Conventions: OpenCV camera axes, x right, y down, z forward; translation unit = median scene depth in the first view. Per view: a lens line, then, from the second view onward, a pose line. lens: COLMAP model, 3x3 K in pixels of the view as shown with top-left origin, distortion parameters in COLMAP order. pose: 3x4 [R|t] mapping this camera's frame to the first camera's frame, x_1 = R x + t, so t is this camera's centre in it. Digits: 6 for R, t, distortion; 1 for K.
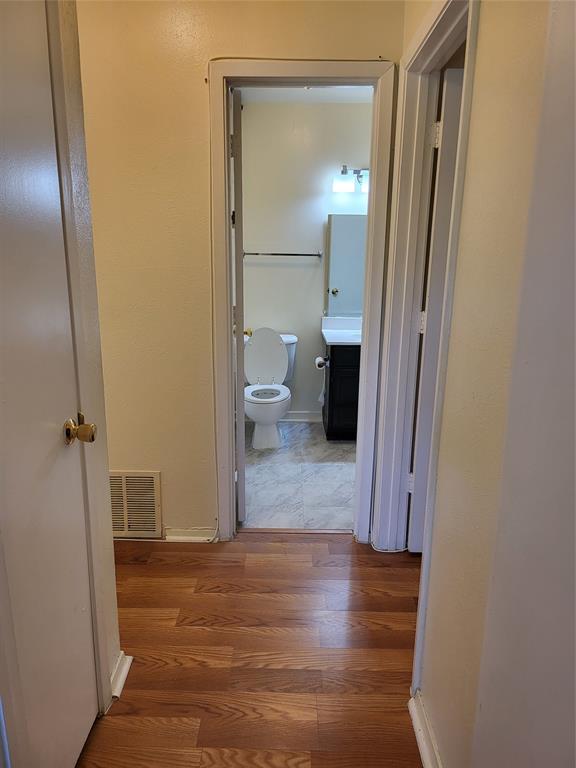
lens RADIAL K [[544.4, 0, 283.9], [0, 544.4, 386.6], [0, 0, 1]] dist [0.057564, -0.071124]
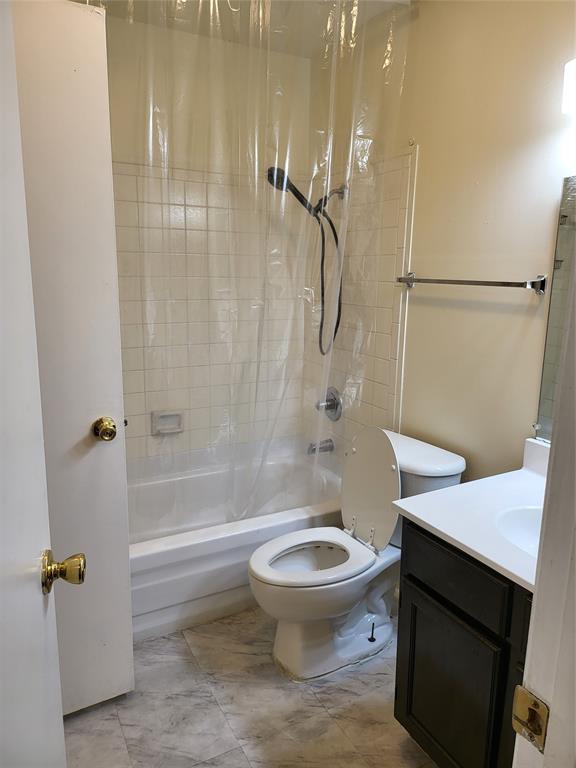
lens RADIAL K [[544.4, 0, 283.9], [0, 544.4, 386.6], [0, 0, 1]] dist [0.057564, -0.071124]
pose [[0.476318, 0.181081, -0.860425, 0.337576], [-0.222032, 0.971621, 0.081570, -0.163921], [0.850778, 0.152189, 0.503007, 0.669534]]
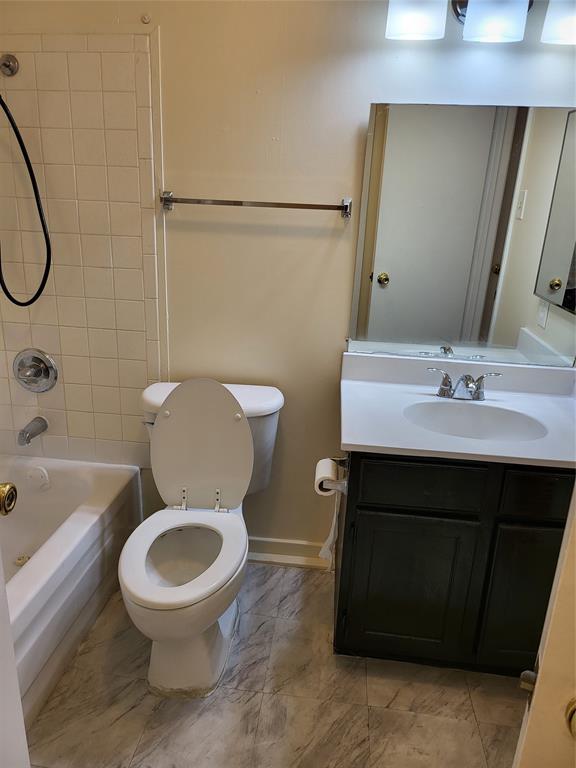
lens RADIAL K [[544.4, 0, 283.9], [0, 544.4, 386.6], [0, 0, 1]] dist [0.057564, -0.071124]
pose [[0.994226, 0.057868, -0.090371, 0.066498], [-0.051406, 0.996060, 0.072262, -0.134883], [0.094197, -0.067199, 0.993283, 0.582200]]
